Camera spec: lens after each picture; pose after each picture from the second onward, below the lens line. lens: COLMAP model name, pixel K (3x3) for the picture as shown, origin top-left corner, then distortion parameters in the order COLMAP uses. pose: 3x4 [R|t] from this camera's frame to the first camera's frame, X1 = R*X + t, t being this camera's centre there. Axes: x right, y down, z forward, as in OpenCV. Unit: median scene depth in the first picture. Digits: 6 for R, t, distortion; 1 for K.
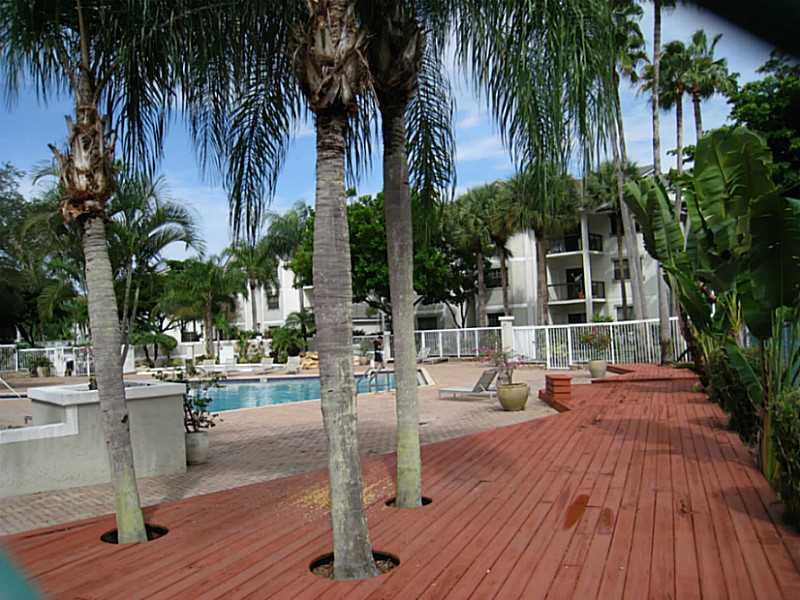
lens RADIAL K [[643.2, 0, 400.0], [0, 643.2, 300.0], [0, 0, 1]] dist [-0.151172, -0.000254]
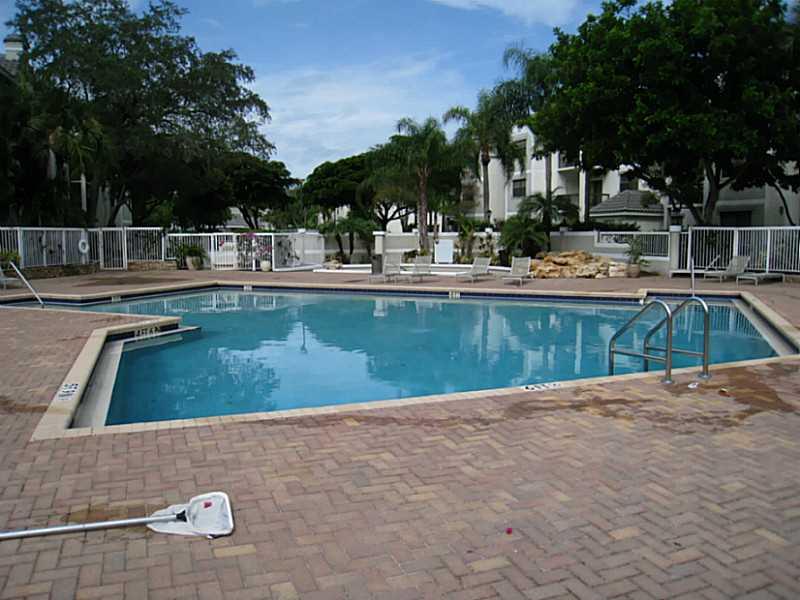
lens RADIAL K [[655.5, 0, 400.0], [0, 655.5, 300.0], [0, 0, 1]] dist [-0.093263, 0.006526]
pose [[0.916871, 0.079343, -0.391218, -0.013228], [-0.018466, 0.987429, 0.156982, 0.023029], [0.398756, -0.136708, 0.906810, 0.273701]]
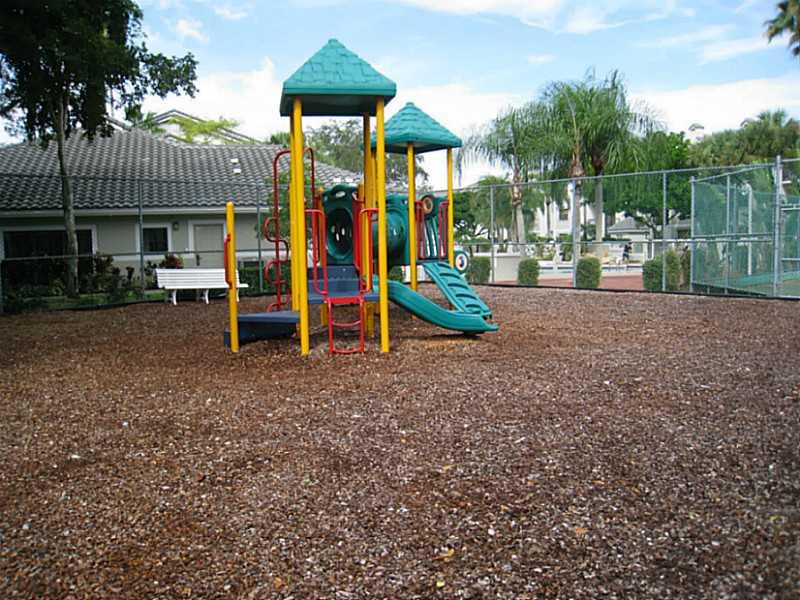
lens RADIAL K [[655.5, 0, 400.0], [0, 655.5, 300.0], [0, 0, 1]] dist [-0.093263, 0.006526]
pose [[0.904675, 0.061481, -0.421643, 0.079495], [-0.001278, 0.989923, 0.141600, -0.014474], [0.426100, -0.127563, 0.895637, -0.400360]]
